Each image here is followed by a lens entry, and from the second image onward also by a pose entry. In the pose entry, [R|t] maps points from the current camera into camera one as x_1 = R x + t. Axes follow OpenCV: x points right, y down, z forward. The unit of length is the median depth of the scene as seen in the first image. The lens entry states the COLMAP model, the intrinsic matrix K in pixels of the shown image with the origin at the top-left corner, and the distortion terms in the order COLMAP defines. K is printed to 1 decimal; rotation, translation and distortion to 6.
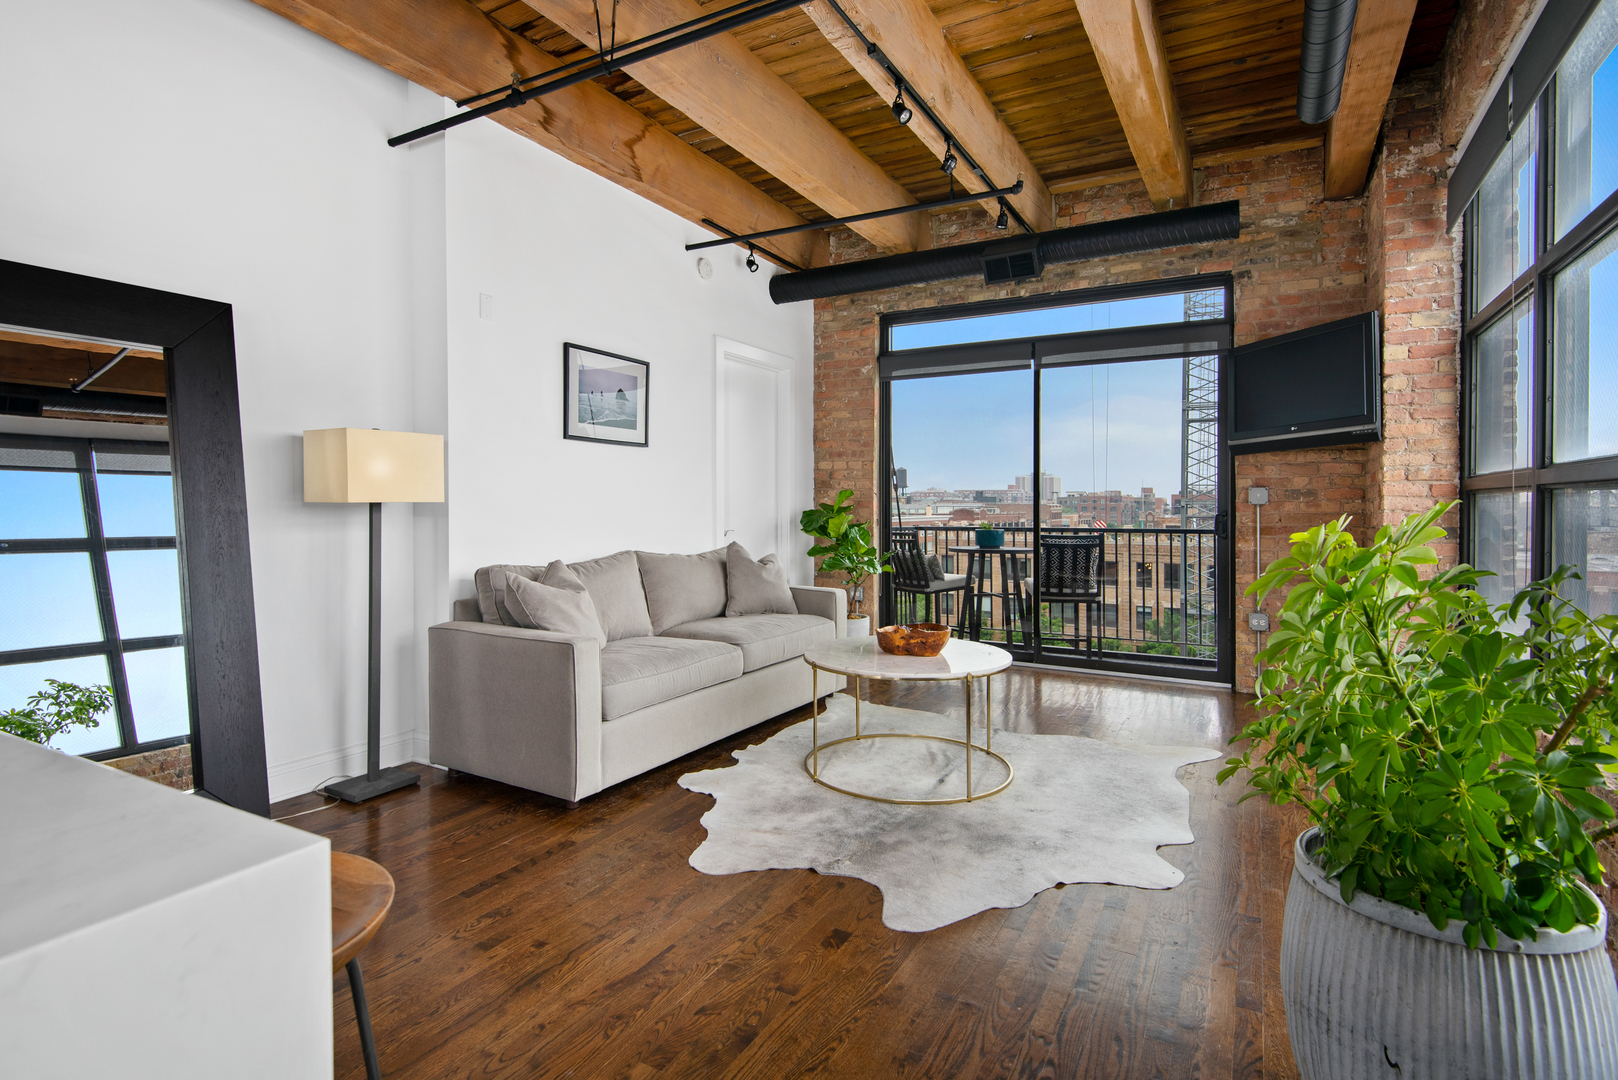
lens RADIAL K [[801.5, 0, 807.7], [0, 801.5, 503.9], [0, 0, 1]] dist [0.019560, -0.000418]
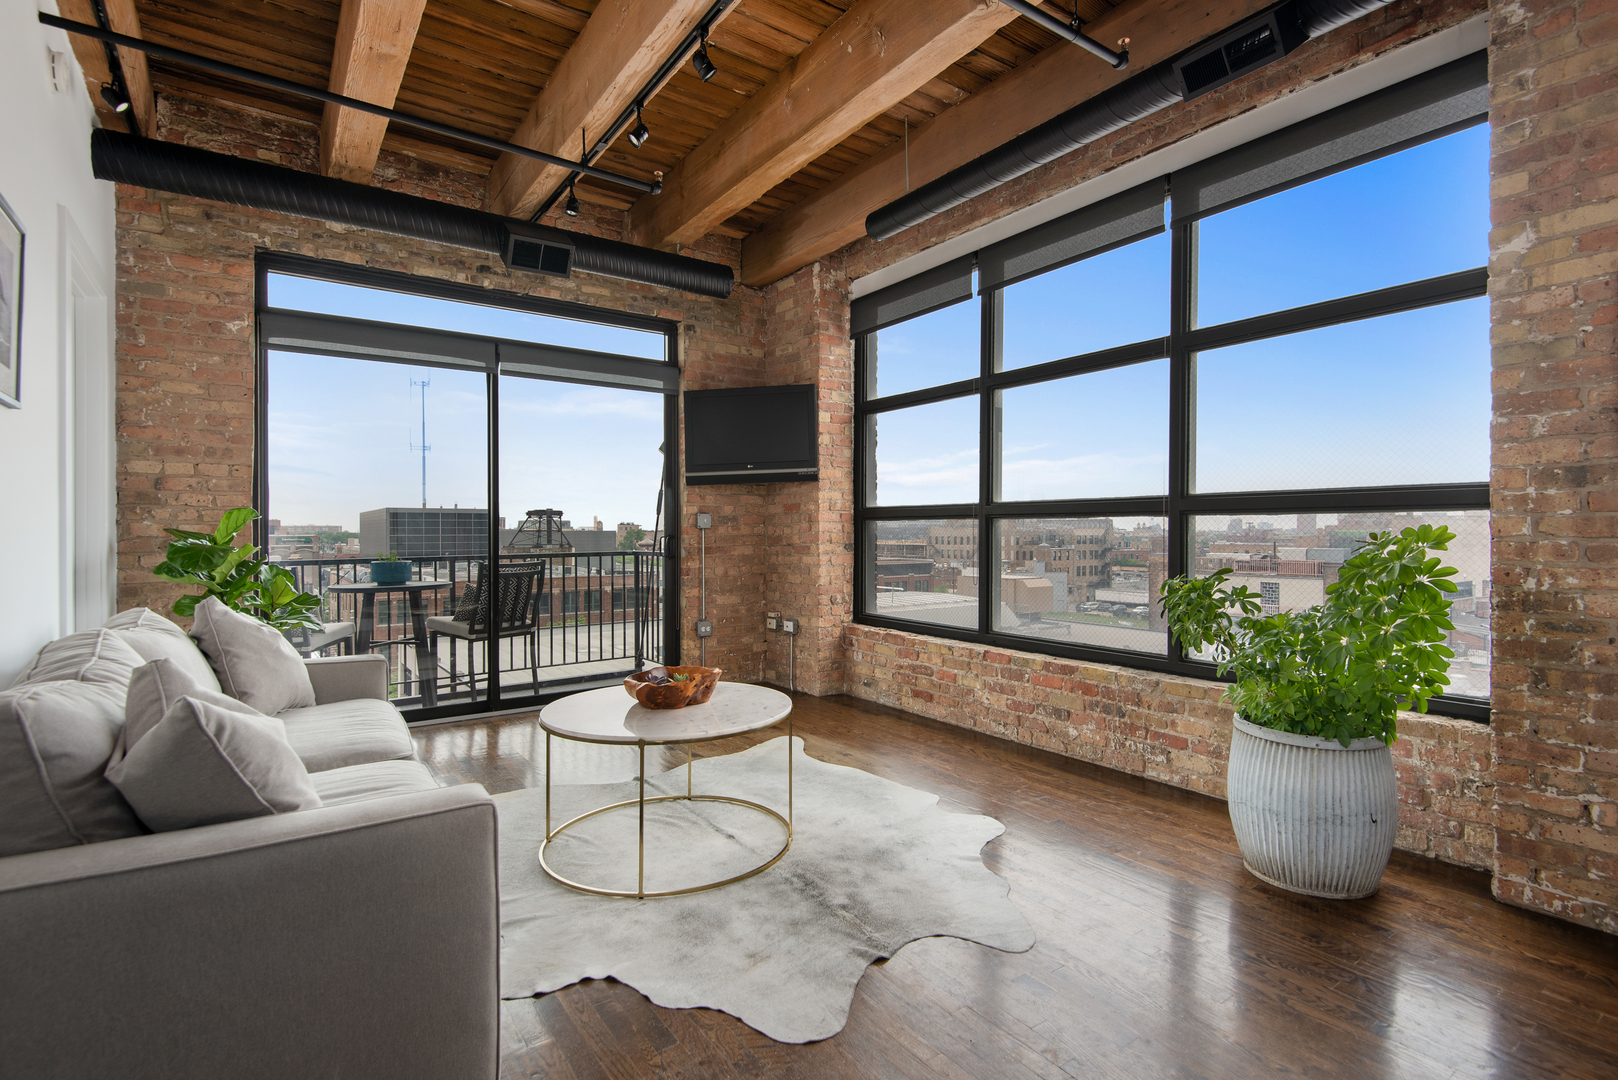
lens RADIAL K [[785.3, 0, 811.9], [0, 785.3, 530.4], [0, 0, 1]] dist [0.046295, -0.029254]
pose [[0.432306, -0.004987, 0.901713, -0.403239], [0.004810, 0.999983, 0.003224, 0.000944], [-0.901714, 0.002943, 0.432323, 0.367767]]
